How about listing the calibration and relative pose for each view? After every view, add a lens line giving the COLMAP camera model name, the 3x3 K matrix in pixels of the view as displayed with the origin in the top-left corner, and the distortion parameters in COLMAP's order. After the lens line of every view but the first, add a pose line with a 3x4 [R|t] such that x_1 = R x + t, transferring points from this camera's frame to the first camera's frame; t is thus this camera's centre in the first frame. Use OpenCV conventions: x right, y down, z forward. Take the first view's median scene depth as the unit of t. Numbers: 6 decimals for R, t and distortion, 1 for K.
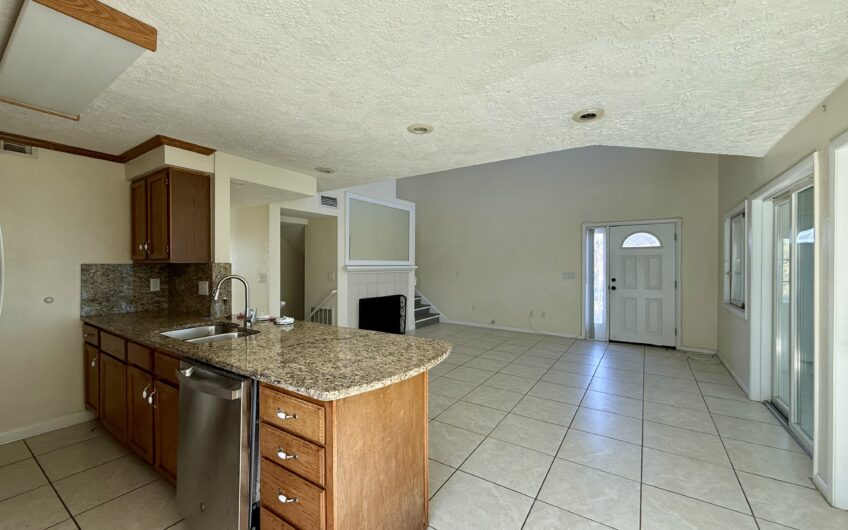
lens RADIAL K [[337.1, 0, 424.0], [0, 337.1, 265.0], [0, 0, 1]] dist [0.002573, 0.000234]
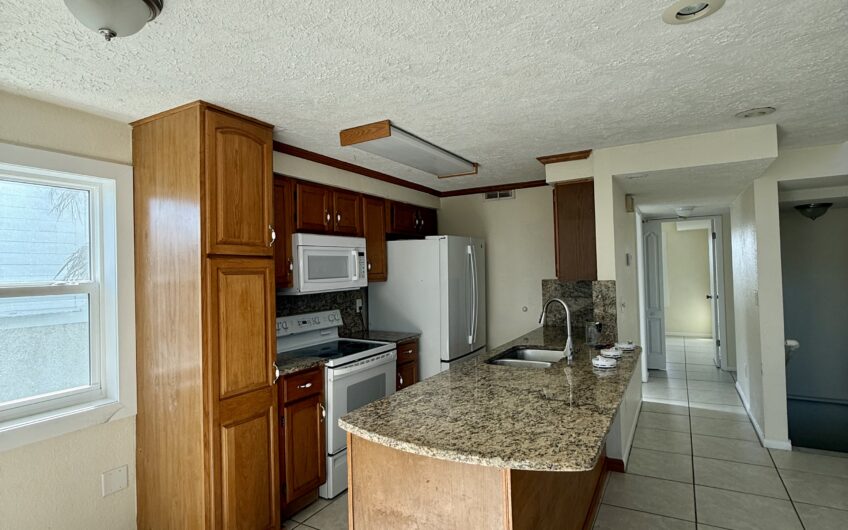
lens RADIAL K [[451.4, 0, 424.0], [0, 451.4, 265.0], [0, 0, 1]] dist [0.000634, 0.000066]
pose [[0.070091, -0.017645, -0.997385, 0.878174], [0.023247, 0.999601, -0.016051, -0.066331], [0.997270, -0.022061, 0.070473, 0.857017]]
